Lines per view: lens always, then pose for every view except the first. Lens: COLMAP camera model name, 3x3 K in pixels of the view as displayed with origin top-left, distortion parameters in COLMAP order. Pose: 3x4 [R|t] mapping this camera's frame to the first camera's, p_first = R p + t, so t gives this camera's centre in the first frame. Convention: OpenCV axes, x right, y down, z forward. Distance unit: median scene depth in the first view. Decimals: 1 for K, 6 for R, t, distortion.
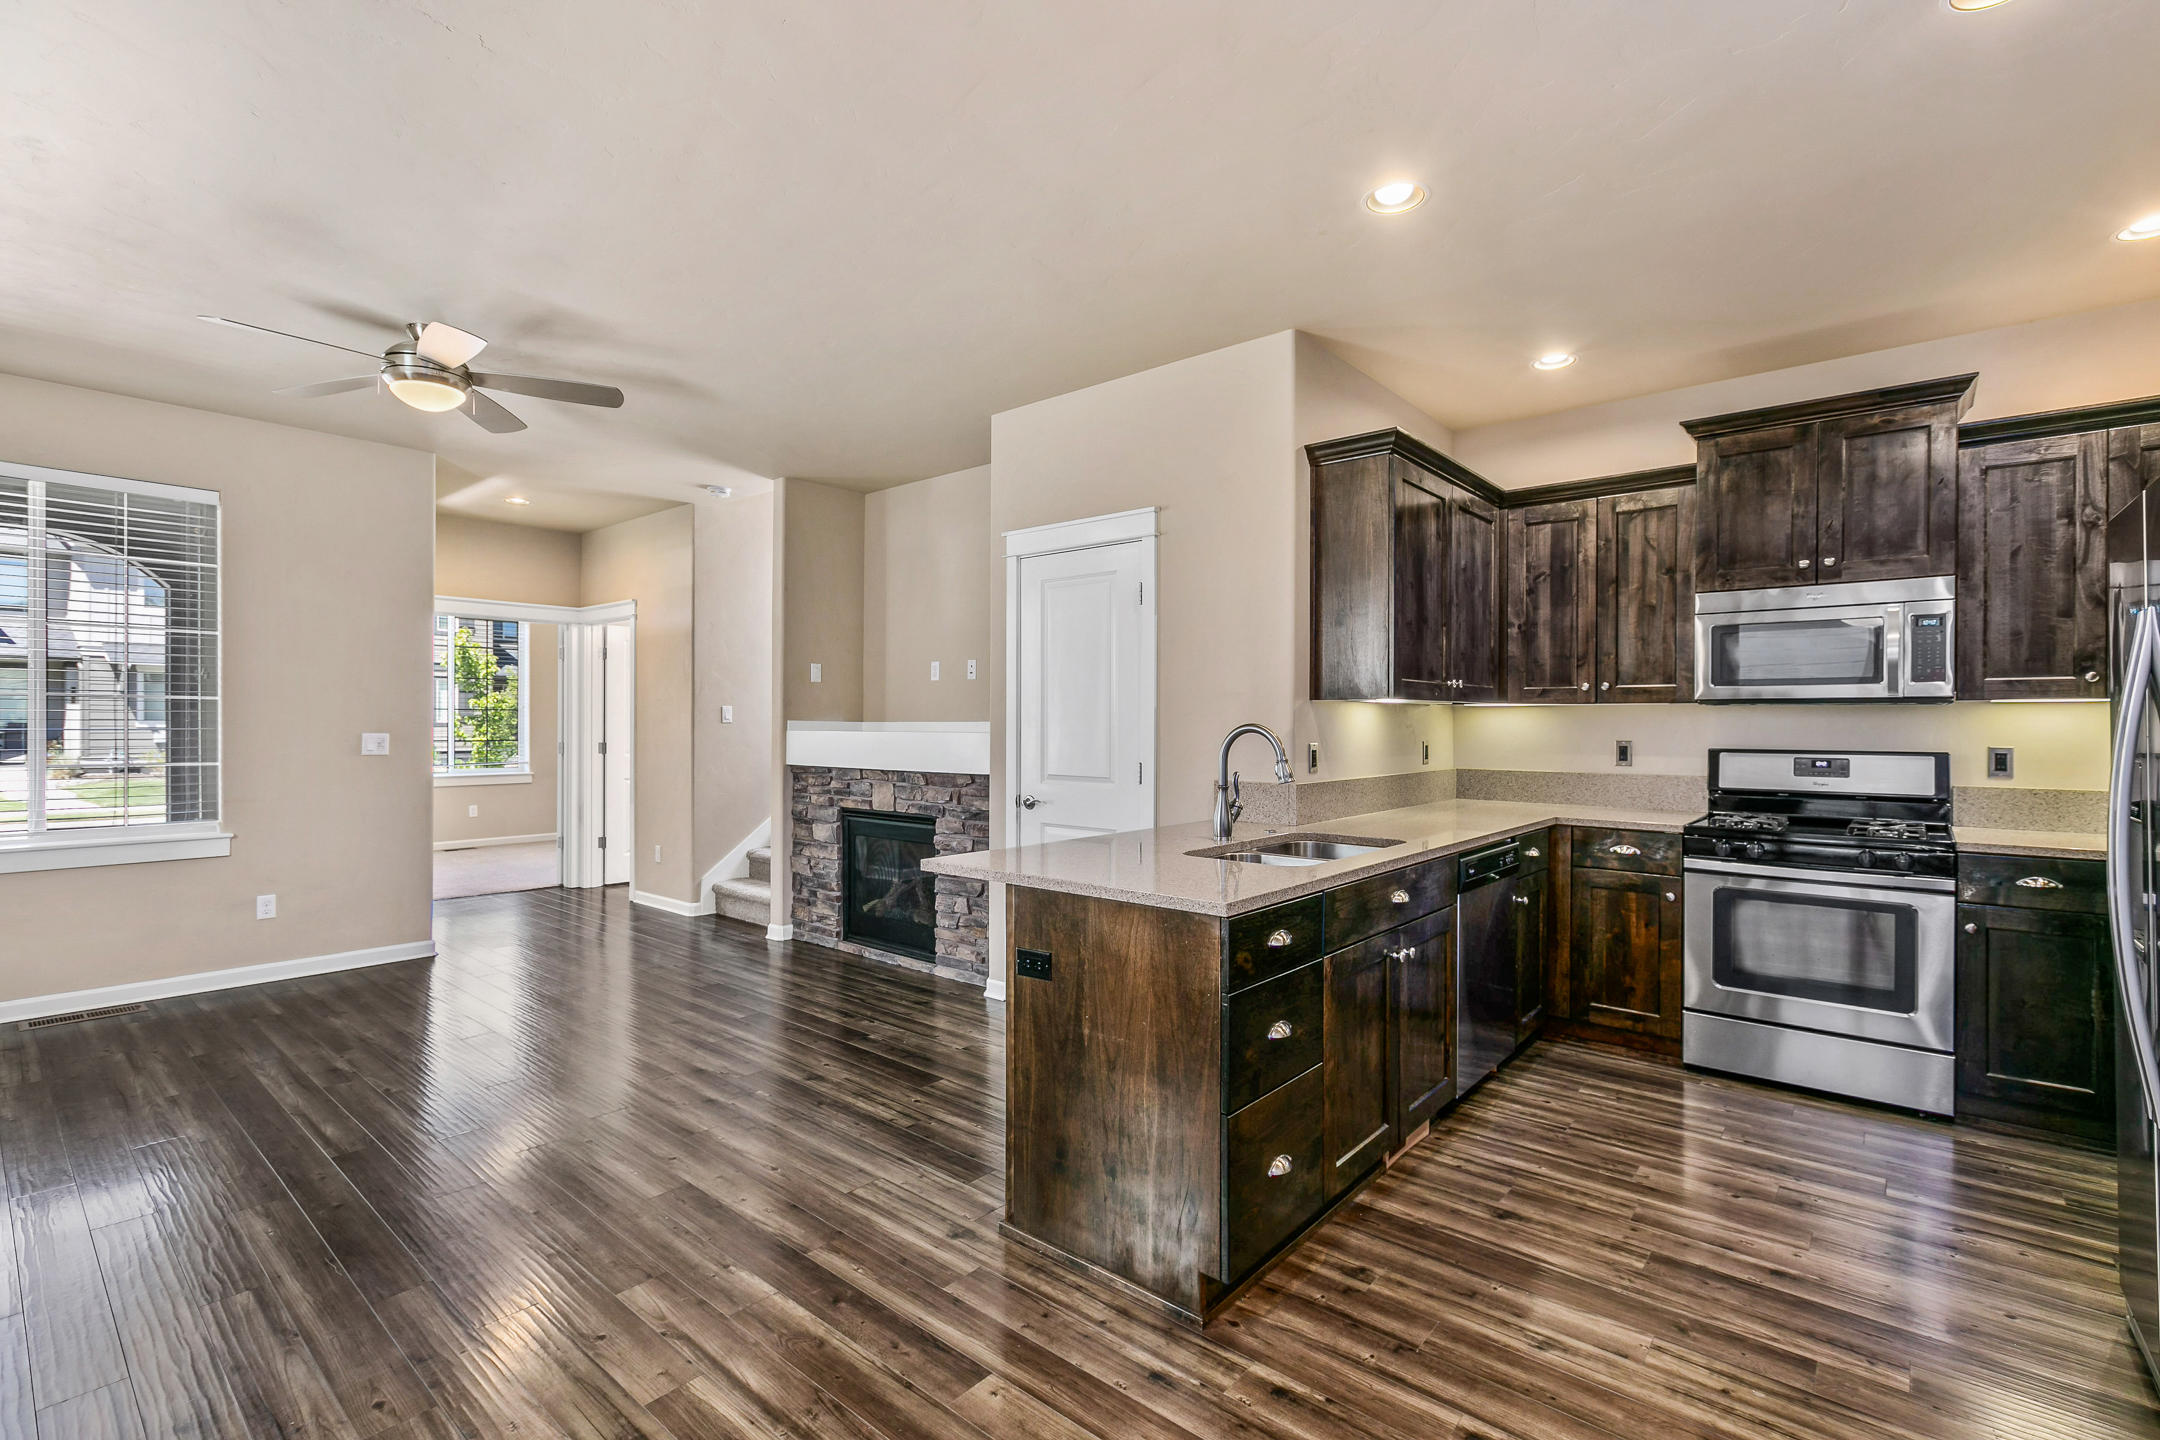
lens RADIAL K [[971.8, 0, 1079.3], [0, 971.8, 731.6], [0, 0, 1]] dist [-0.010874, 0.000733]
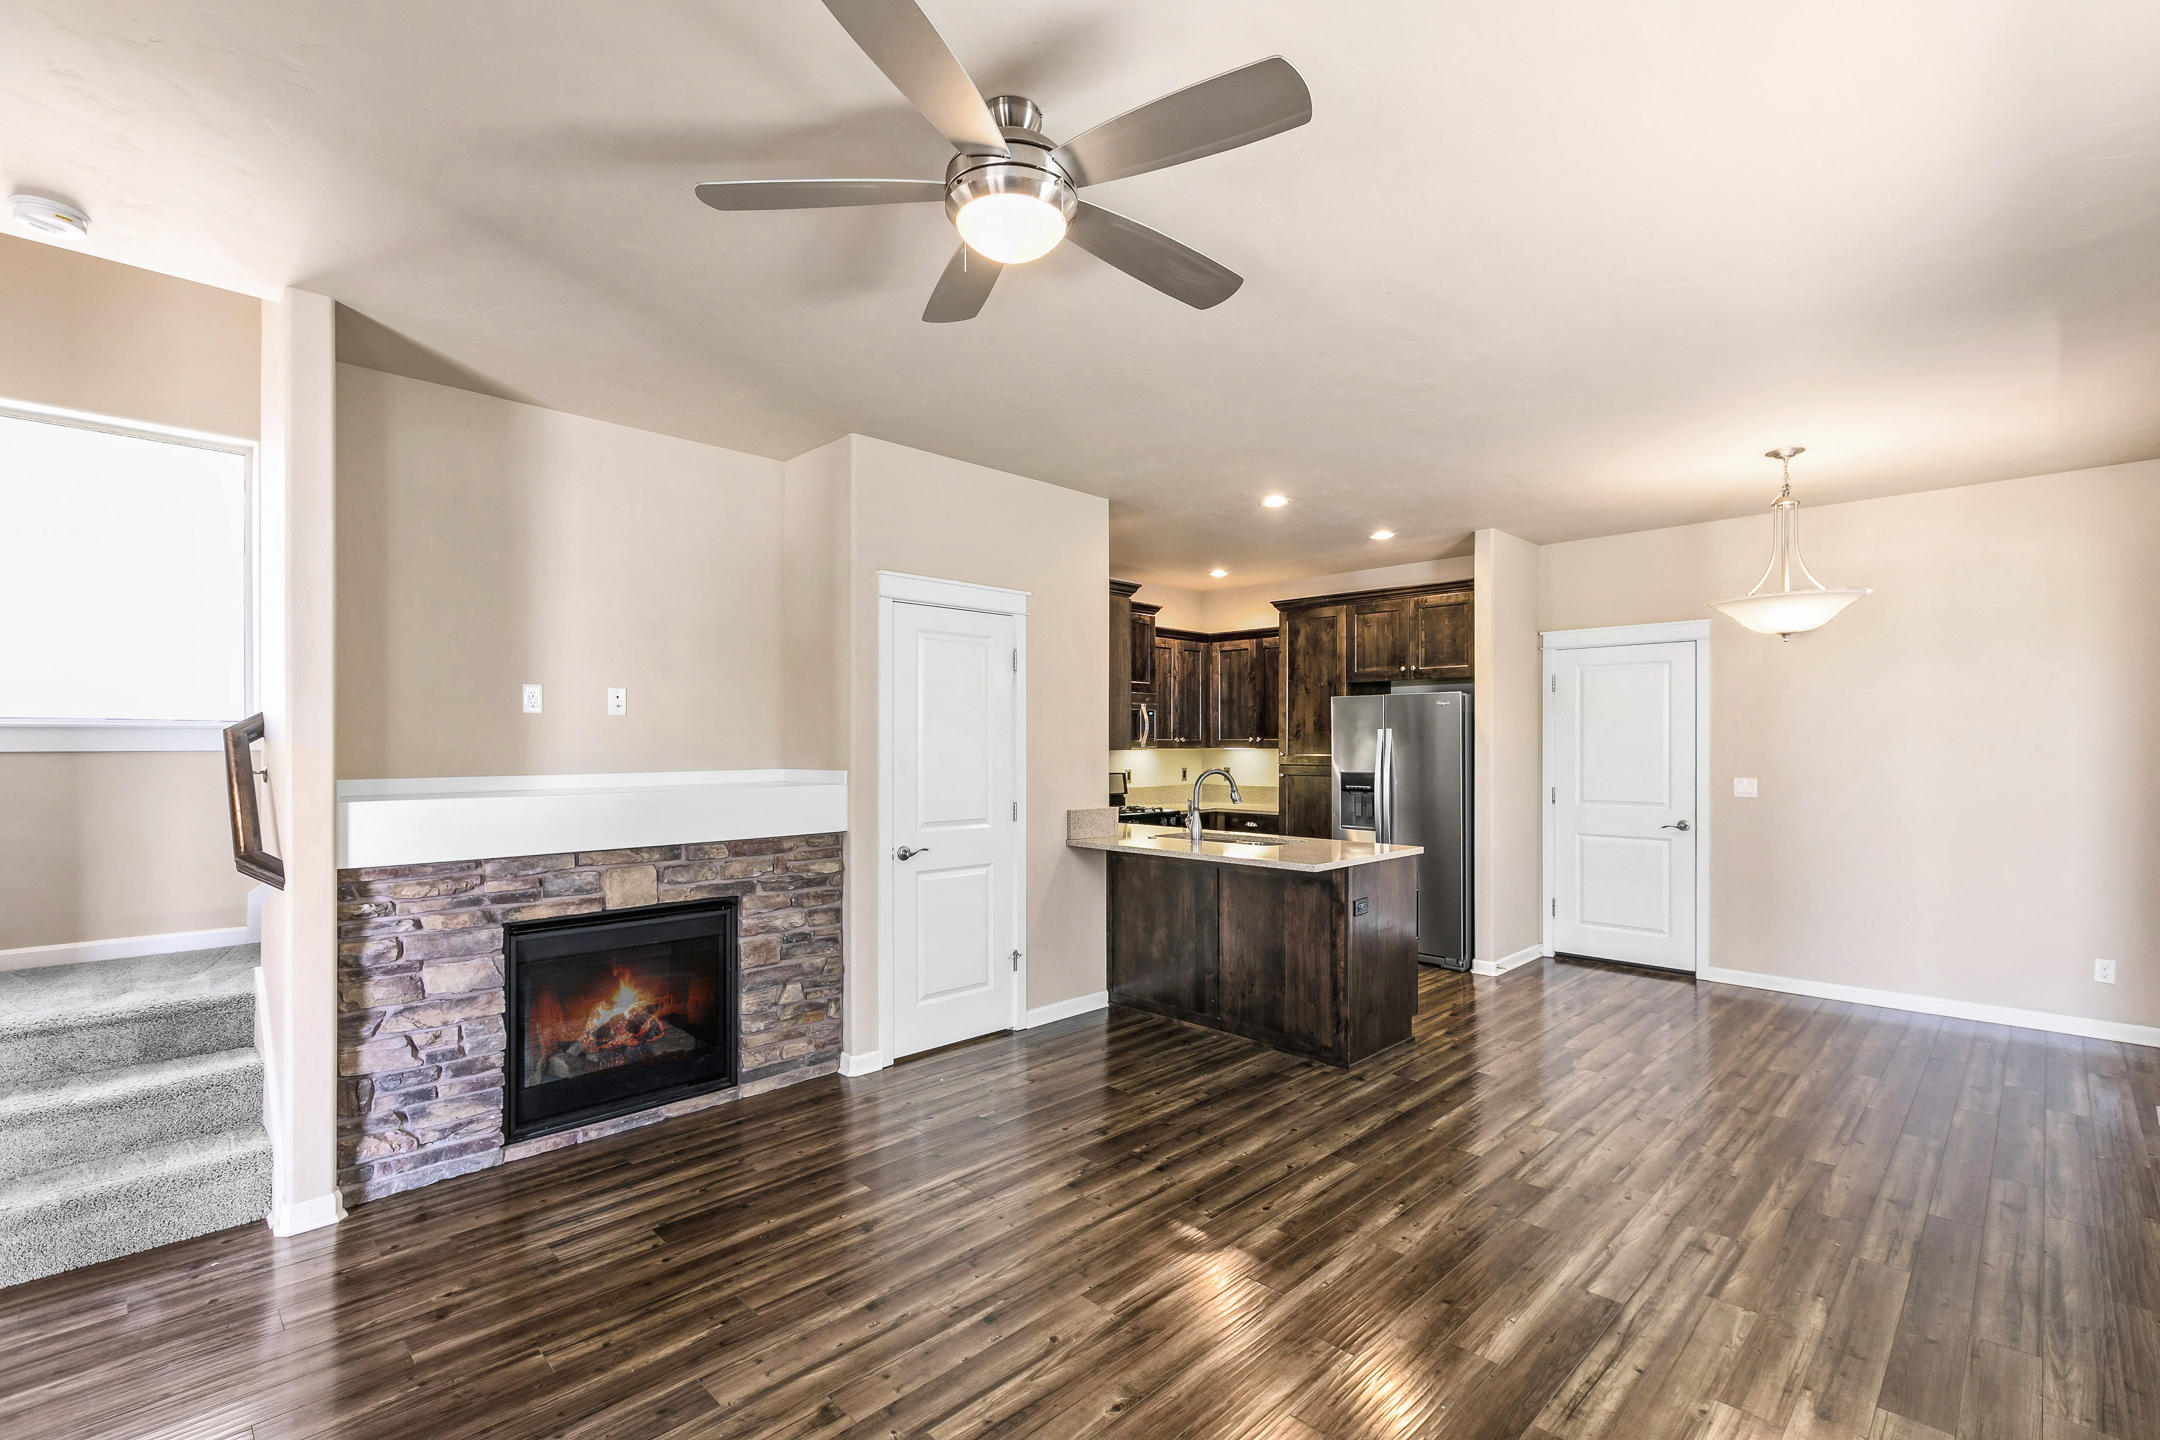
lens RADIAL K [[971.8, 0, 1084.6], [0, 971.8, 727.8], [0, 0, 1]] dist [-0.010874, 0.000733]
pose [[0.085424, 0.019390, 0.996156, -0.899202], [0.021700, 0.999537, -0.021316, -0.024724], [-0.996108, 0.023438, 0.084964, 0.650500]]
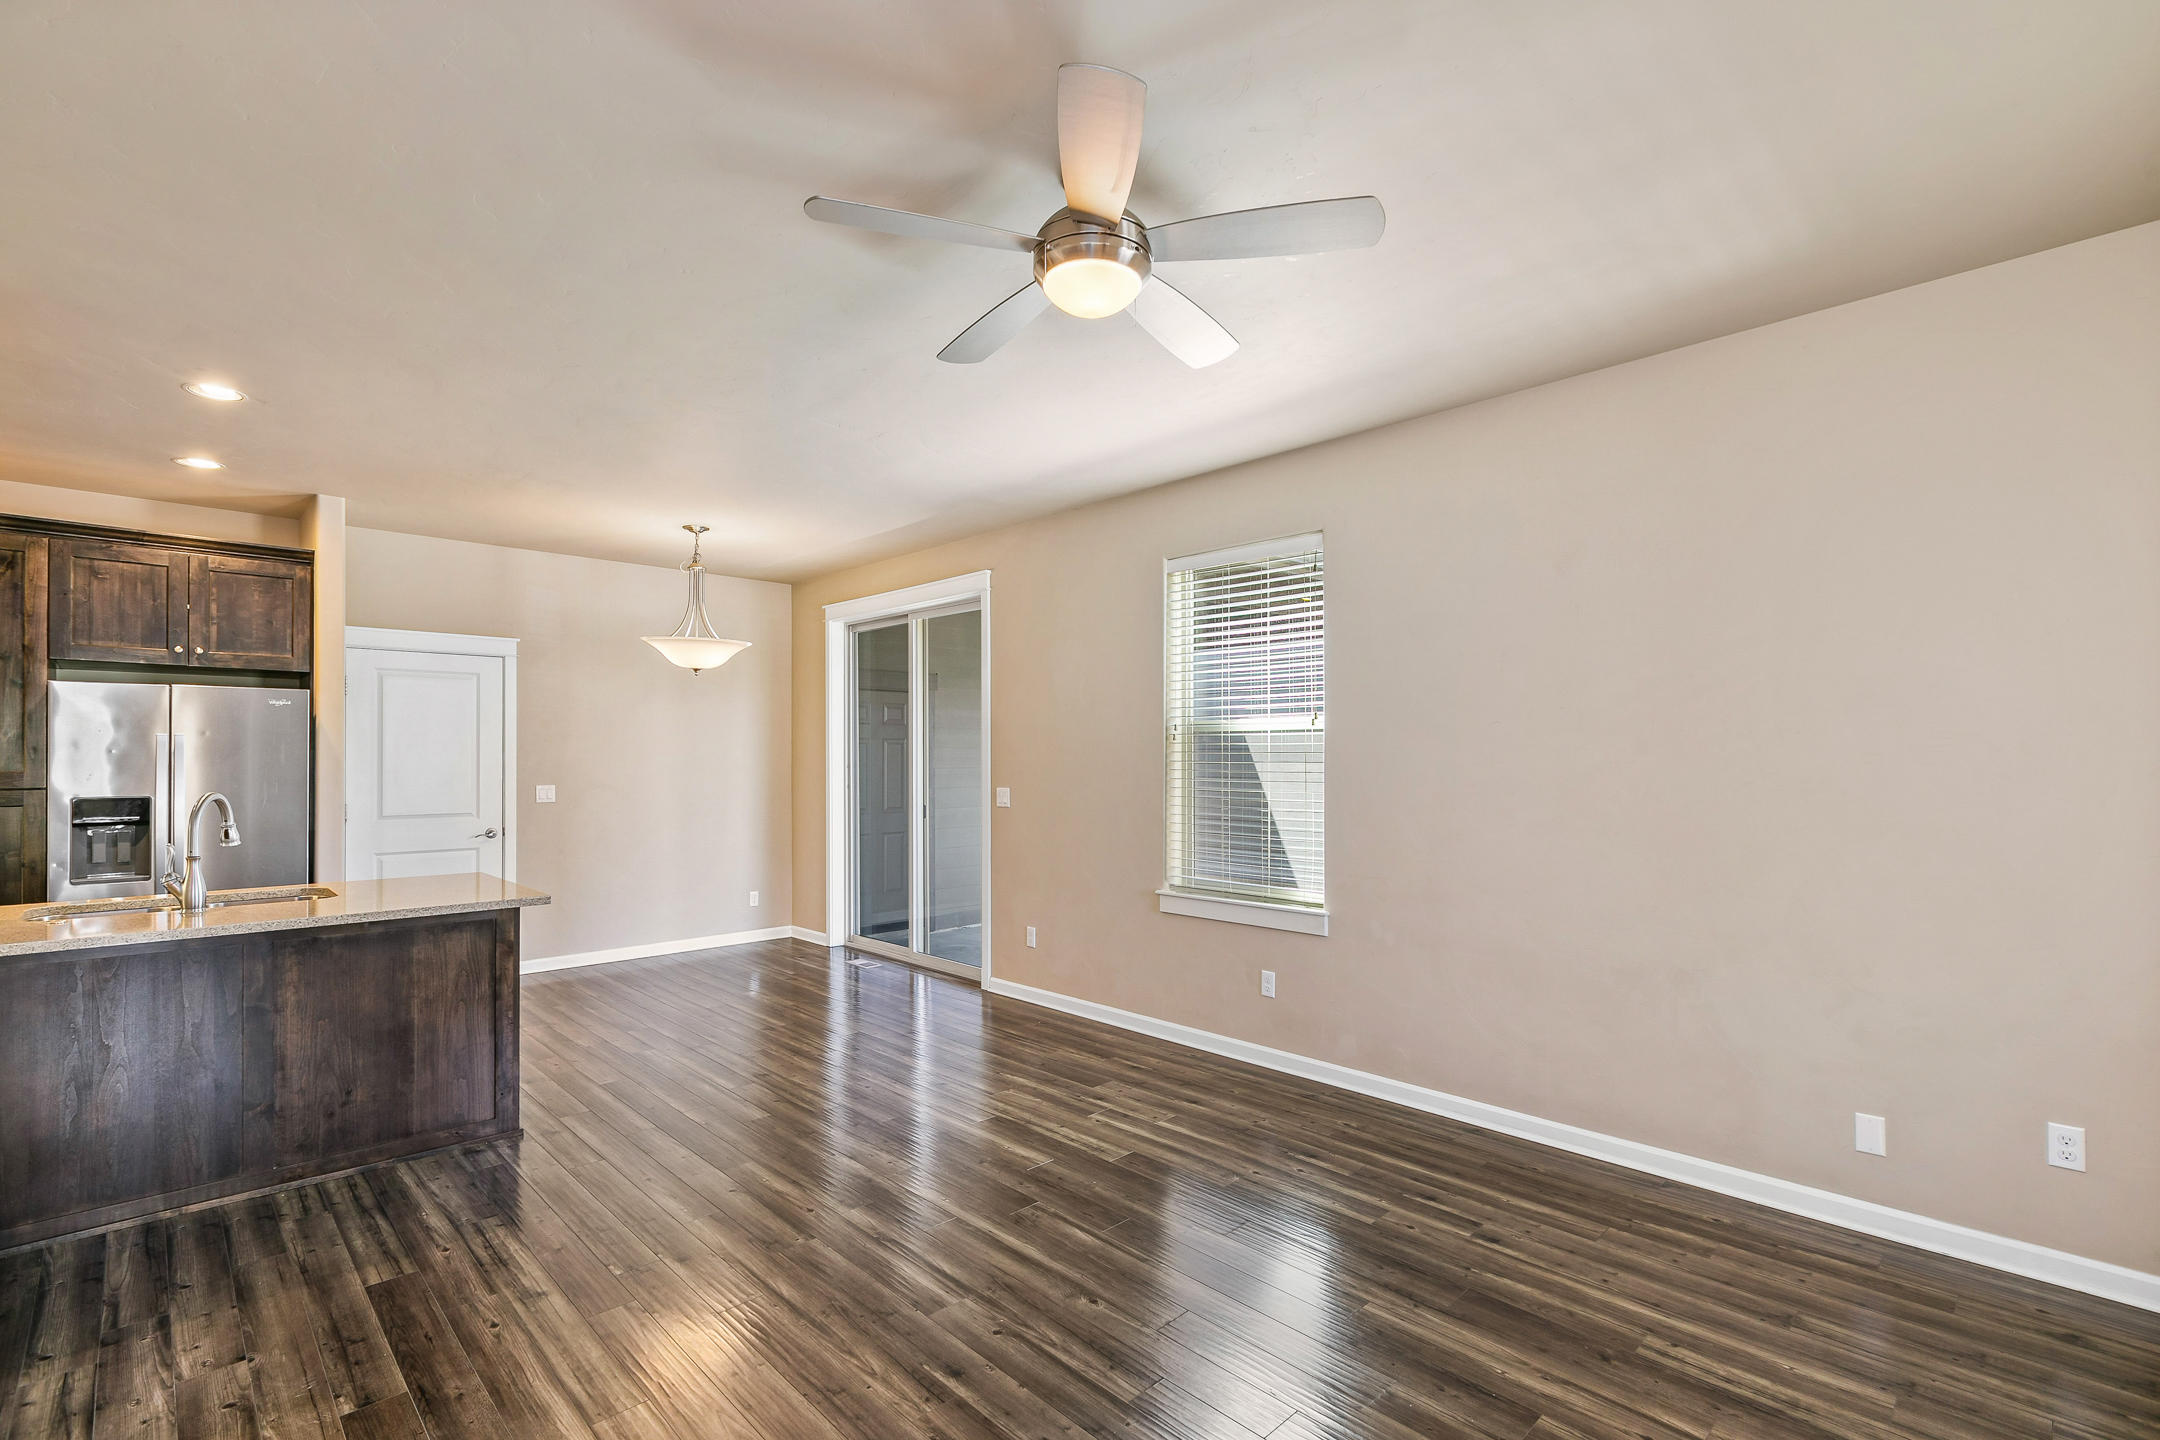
lens RADIAL K [[971.8, 0, 1087.7], [0, 971.8, 724.8], [0, 0, 1]] dist [-0.010874, 0.000733]
pose [[-0.996125, 0.006370, 0.087718, -0.523966], [0.005541, 0.999938, -0.009690, -0.036642], [-0.087774, -0.009166, -0.996098, 1.181061]]
